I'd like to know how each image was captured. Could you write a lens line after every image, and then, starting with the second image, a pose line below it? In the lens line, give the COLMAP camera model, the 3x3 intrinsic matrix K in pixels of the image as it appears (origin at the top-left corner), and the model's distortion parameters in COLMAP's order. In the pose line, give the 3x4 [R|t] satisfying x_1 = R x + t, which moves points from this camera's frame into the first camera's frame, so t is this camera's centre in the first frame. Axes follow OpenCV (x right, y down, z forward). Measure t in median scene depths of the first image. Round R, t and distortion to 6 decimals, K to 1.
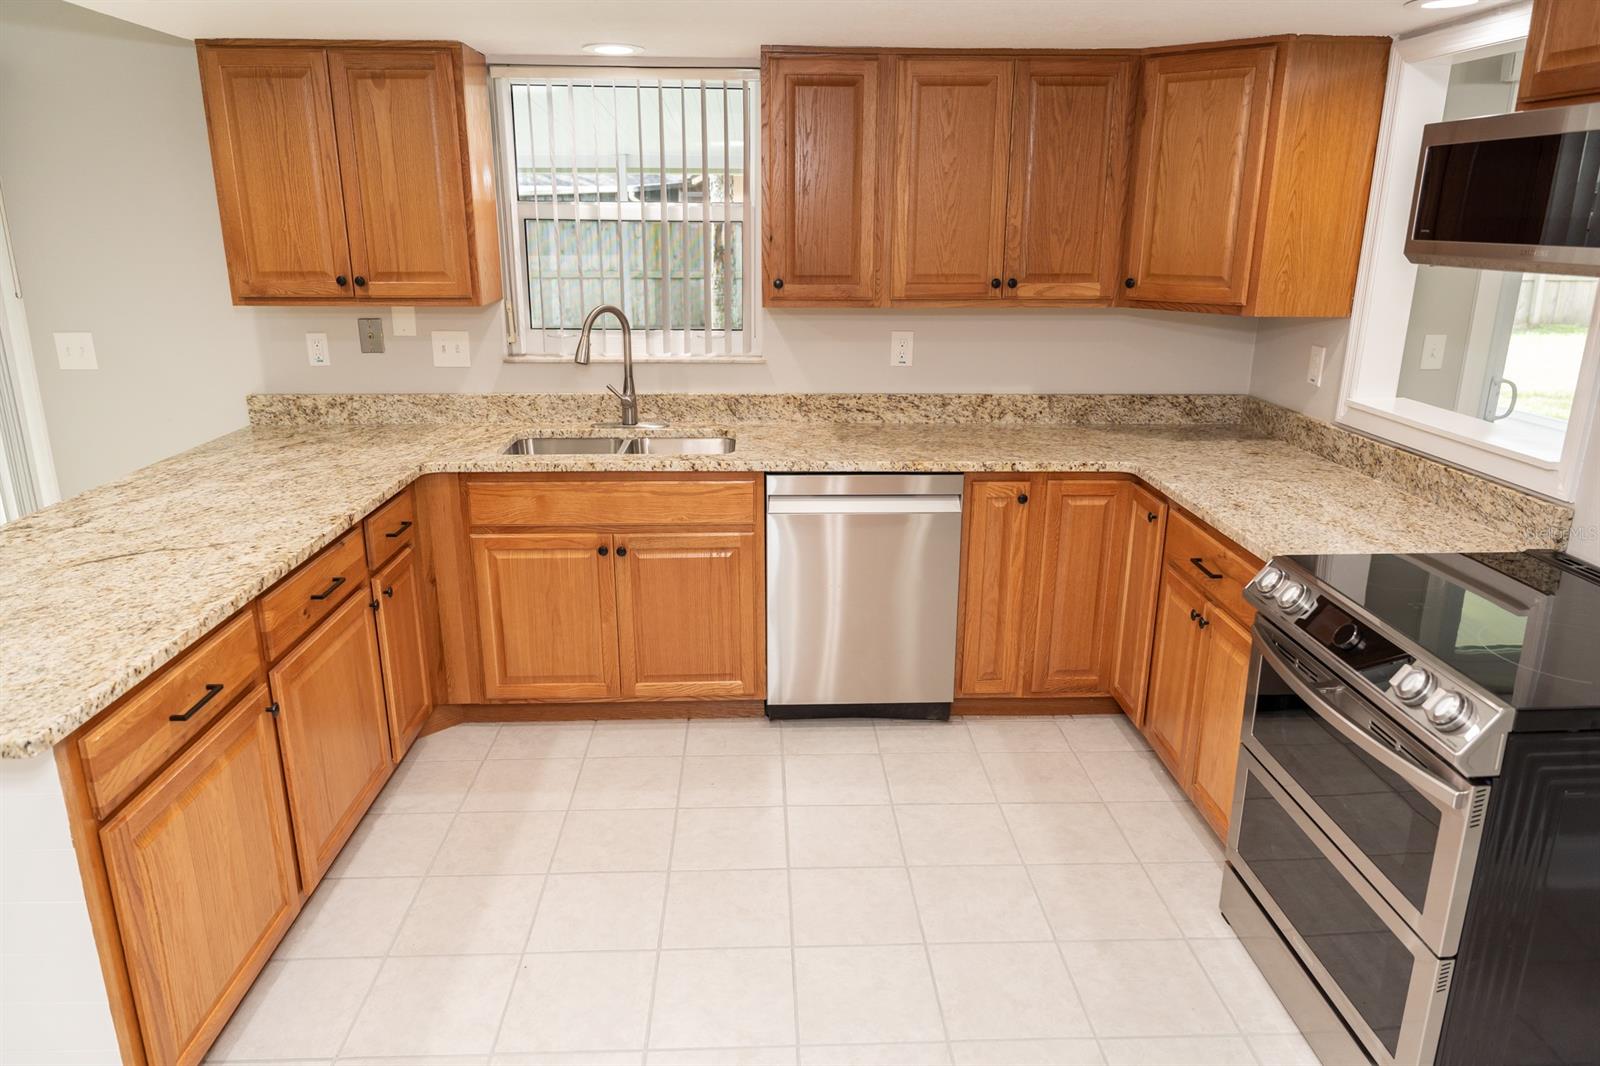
lens RADIAL K [[1068.0, 0, 800.0], [0, 1068.0, 533.0], [0, 0, 1]] dist [-0.000768, 0.000052]
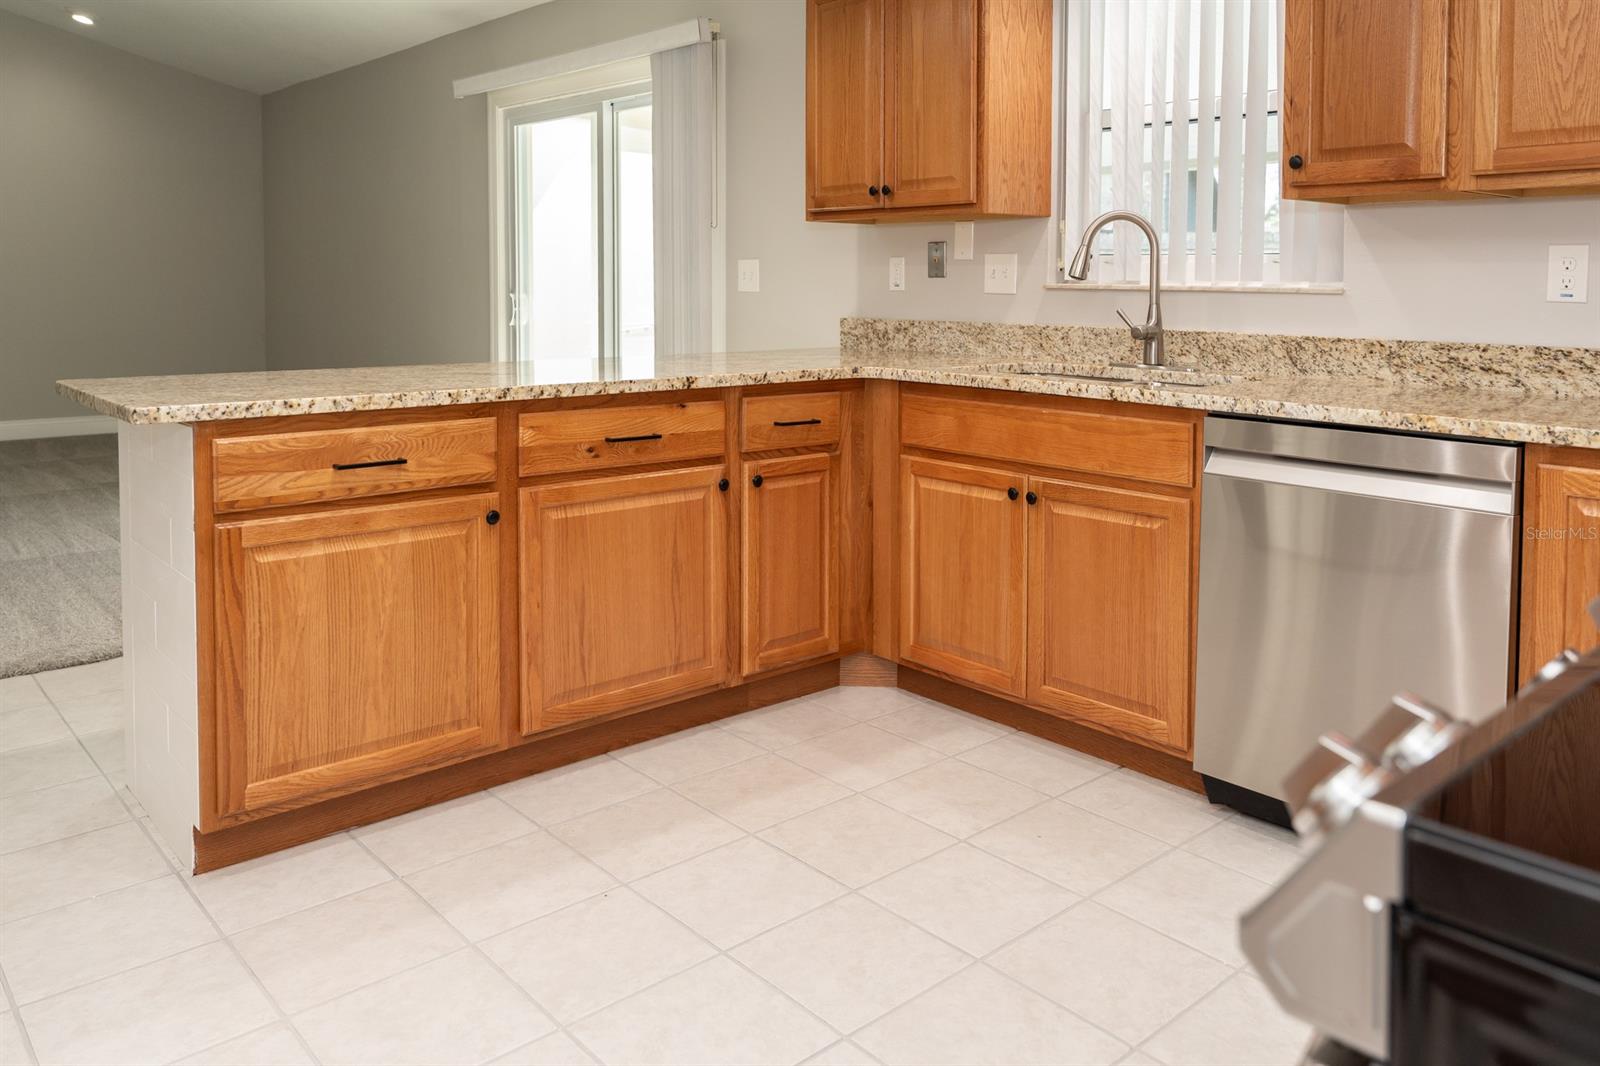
lens RADIAL K [[1190.2, 0, 831.5], [0, 1190.2, 331.4], [0, 0, 1]] dist [-0.003625, -0.000502]
pose [[0.642659, 0.033291, -0.765429, 0.390606], [-0.221070, 0.964620, -0.143657, 0.055753], [0.733565, 0.261536, 0.627281, 0.311638]]
